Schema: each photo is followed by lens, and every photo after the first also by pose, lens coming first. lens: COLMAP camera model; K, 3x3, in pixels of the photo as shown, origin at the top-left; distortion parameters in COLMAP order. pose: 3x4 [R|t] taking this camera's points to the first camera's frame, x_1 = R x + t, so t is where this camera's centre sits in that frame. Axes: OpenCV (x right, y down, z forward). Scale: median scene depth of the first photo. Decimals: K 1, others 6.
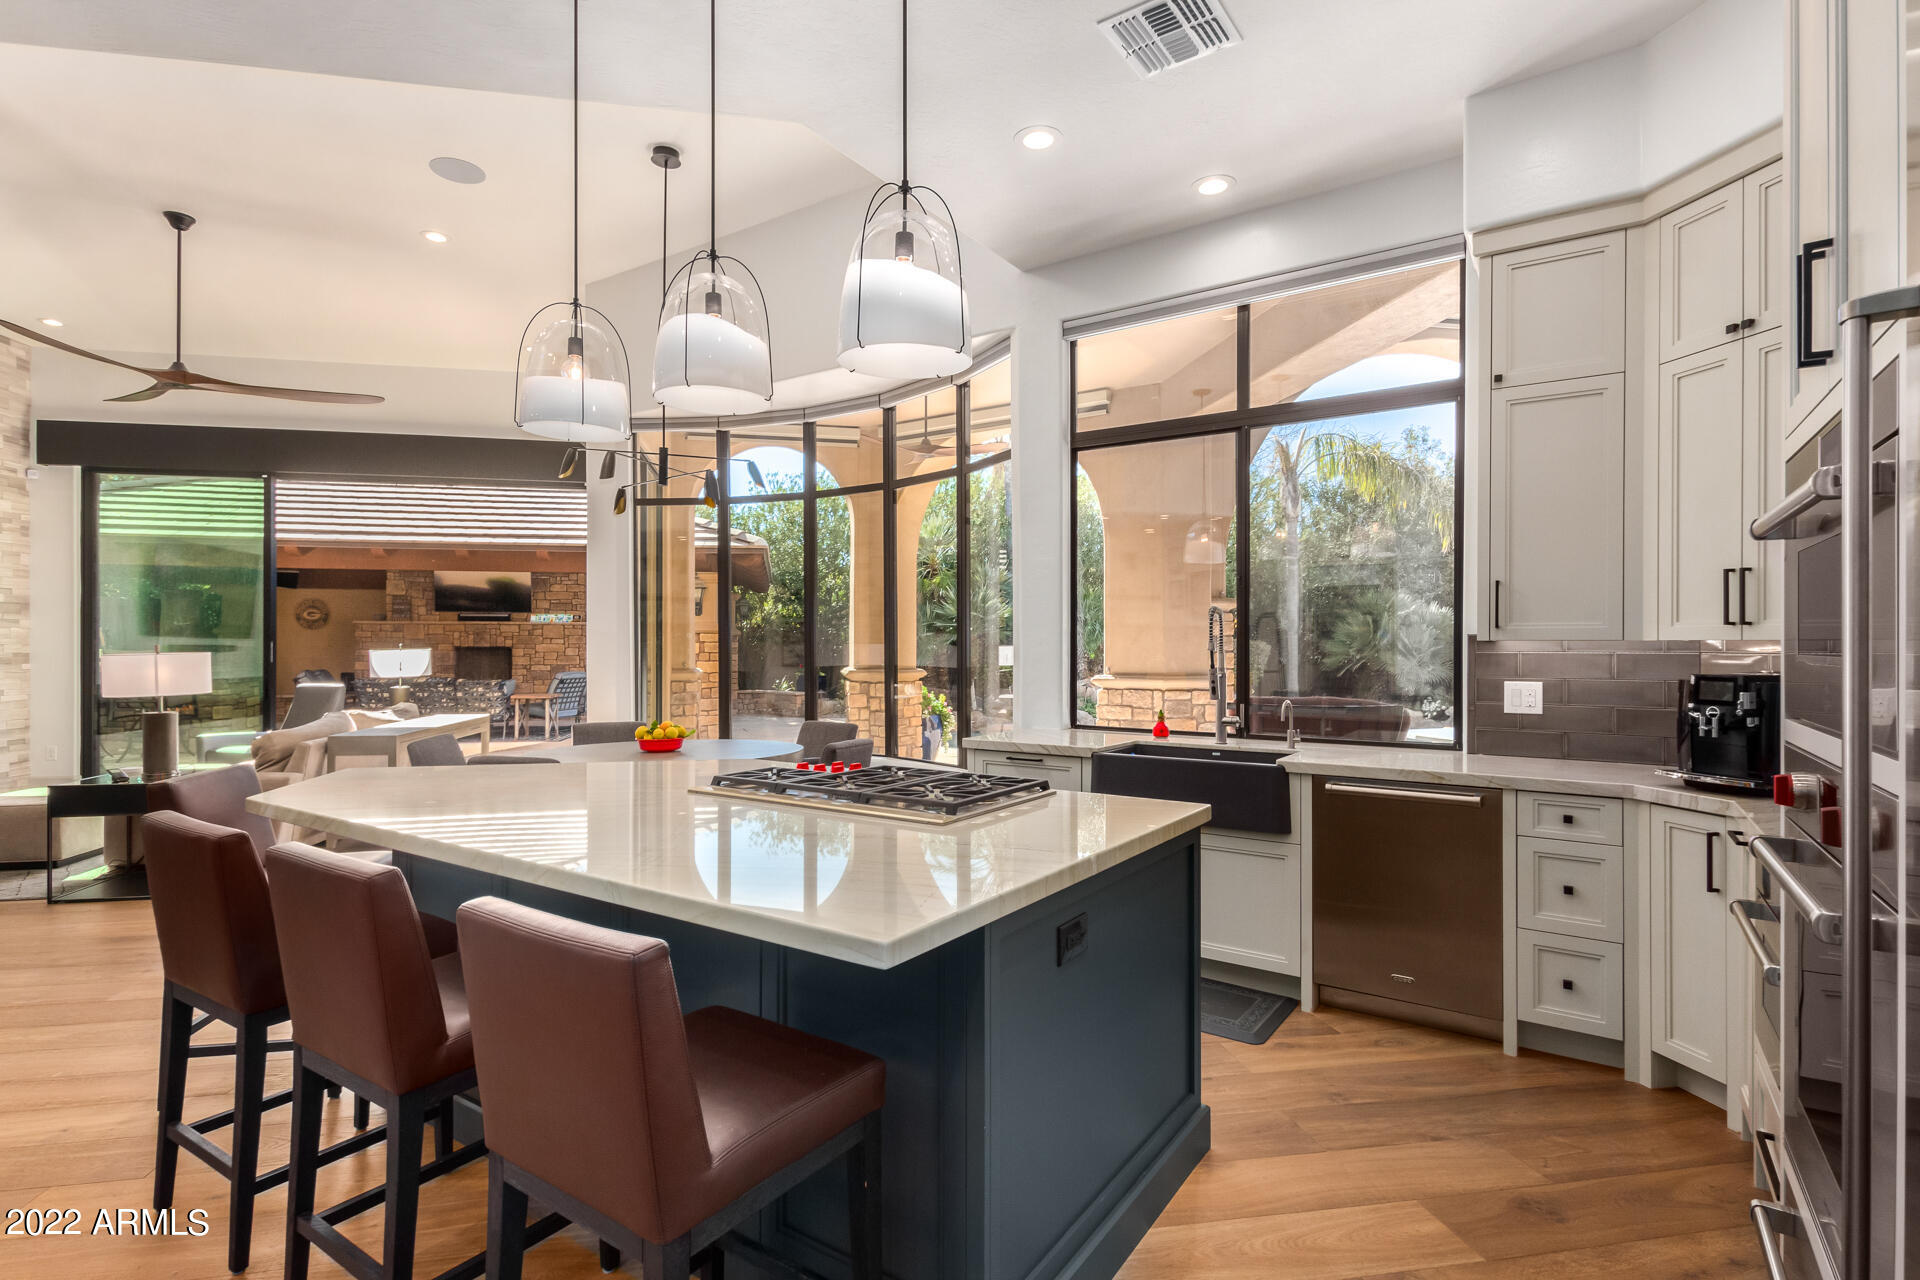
lens RADIAL K [[935.5, 0, 955.7], [0, 935.5, 644.7], [0, 0, 1]] dist [0.001697, 0.000026]
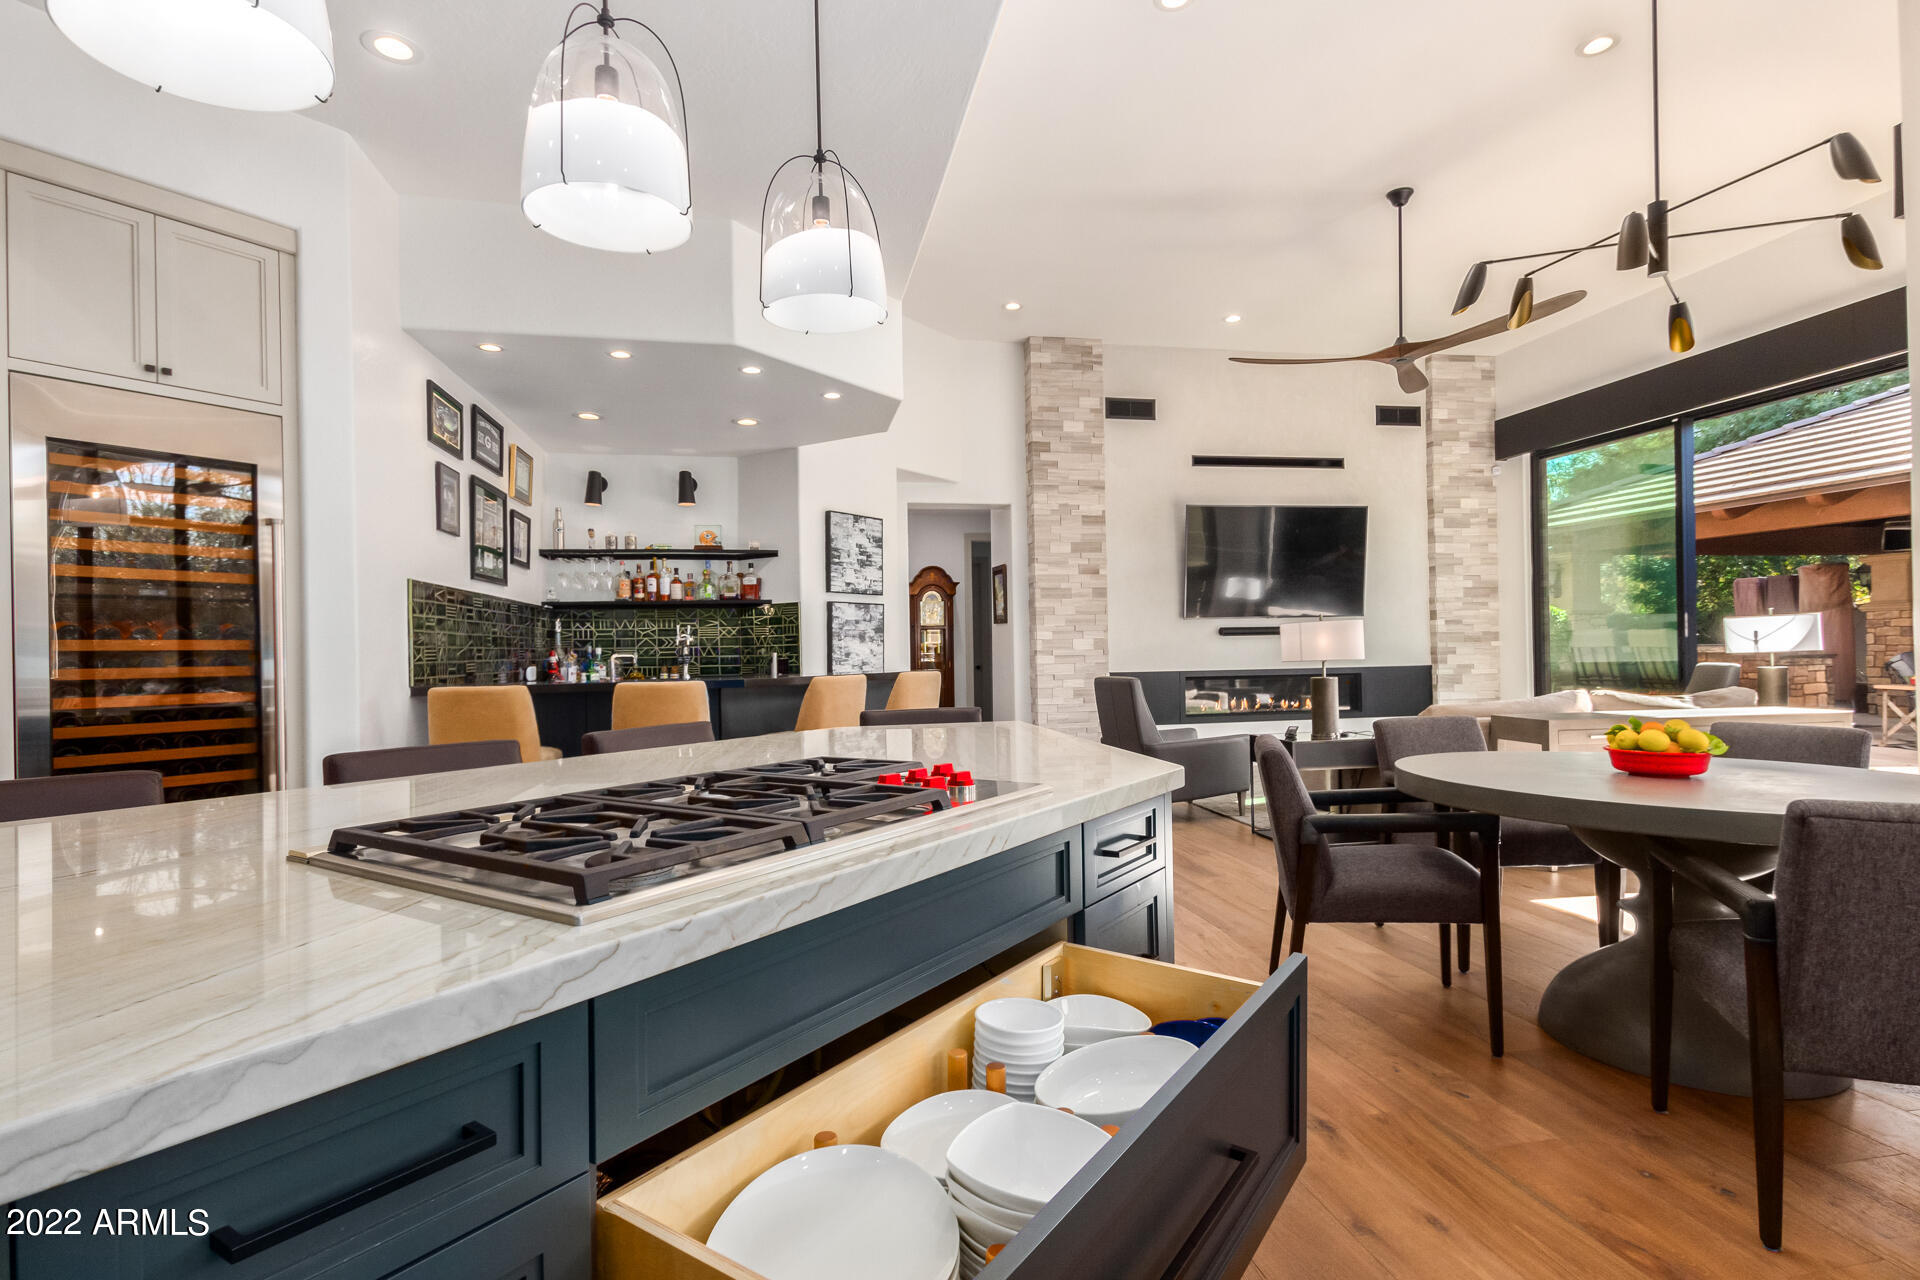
lens RADIAL K [[935.5, 0, 953.3], [0, 935.5, 650.7], [0, 0, 1]] dist [0.001697, 0.000026]
pose [[-0.008049, 0.000653, -0.999967, 0.133527], [0.013950, 0.999903, 0.000541, 0.022328], [0.999870, -0.013945, -0.008058, 0.370249]]
